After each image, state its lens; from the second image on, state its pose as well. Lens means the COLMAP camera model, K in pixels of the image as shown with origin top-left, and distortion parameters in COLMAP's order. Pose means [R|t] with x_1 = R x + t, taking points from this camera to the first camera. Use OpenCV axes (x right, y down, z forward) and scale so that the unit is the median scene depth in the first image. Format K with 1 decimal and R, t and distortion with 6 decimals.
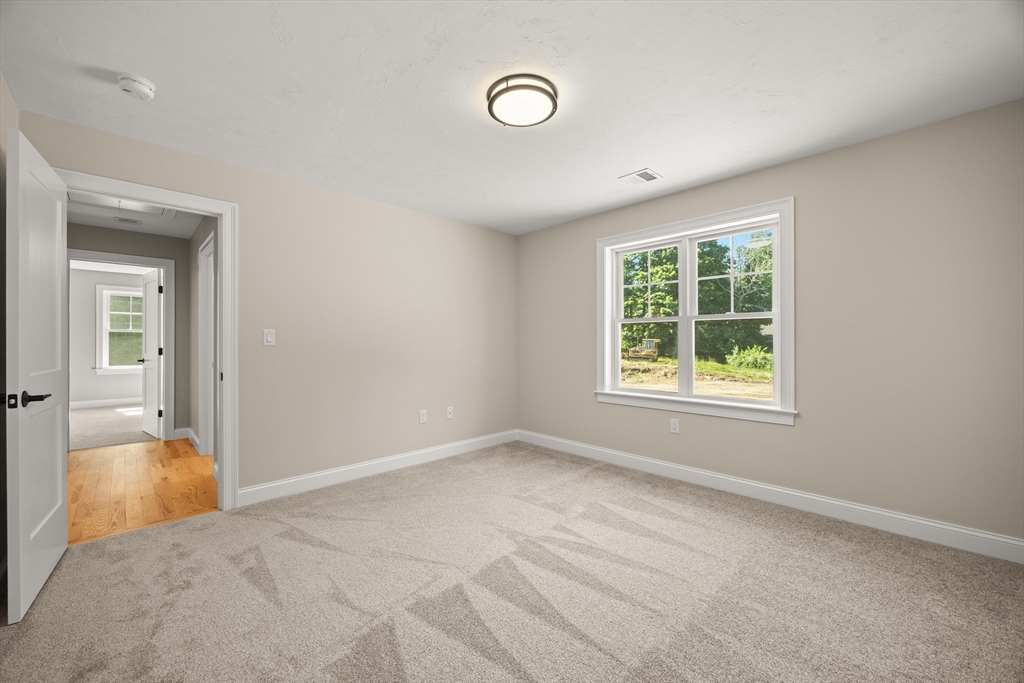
lens RADIAL K [[398.5, 0, 512.3], [0, 398.5, 334.4], [0, 0, 1]] dist [-0.002797, 0.000093]
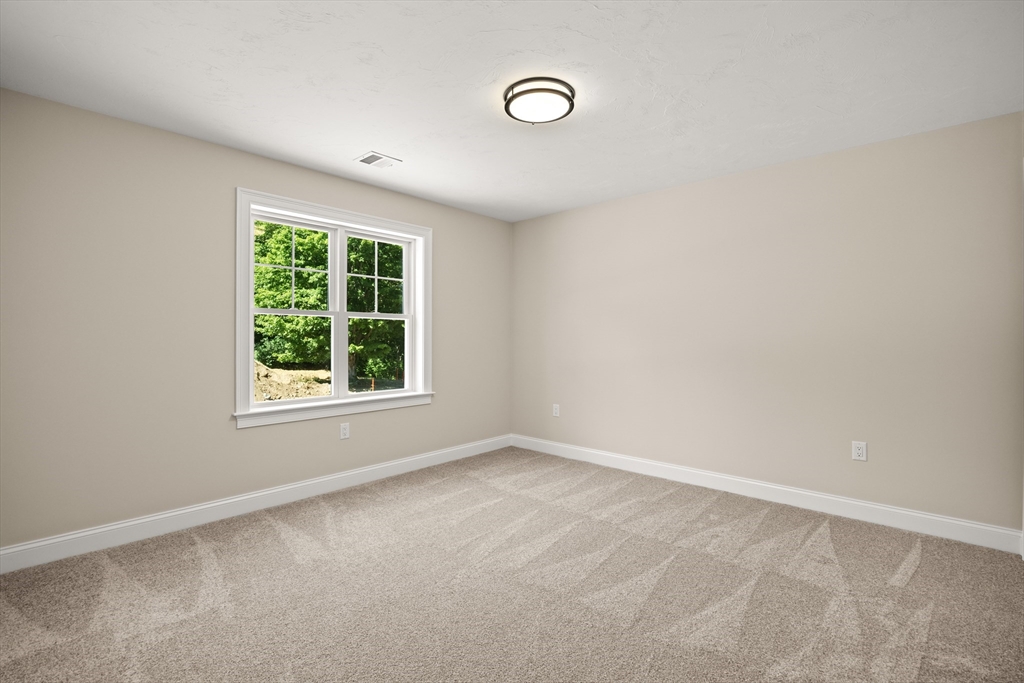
lens RADIAL K [[445.4, 0, 506.2], [0, 445.4, 340.1], [0, 0, 1]] dist [-0.015799, 0.000018]
pose [[-0.034764, 0.001460, 0.999394, -0.633465], [-0.015546, 0.999877, -0.002001, 0.015202], [-0.999275, -0.015606, -0.034737, 0.661326]]
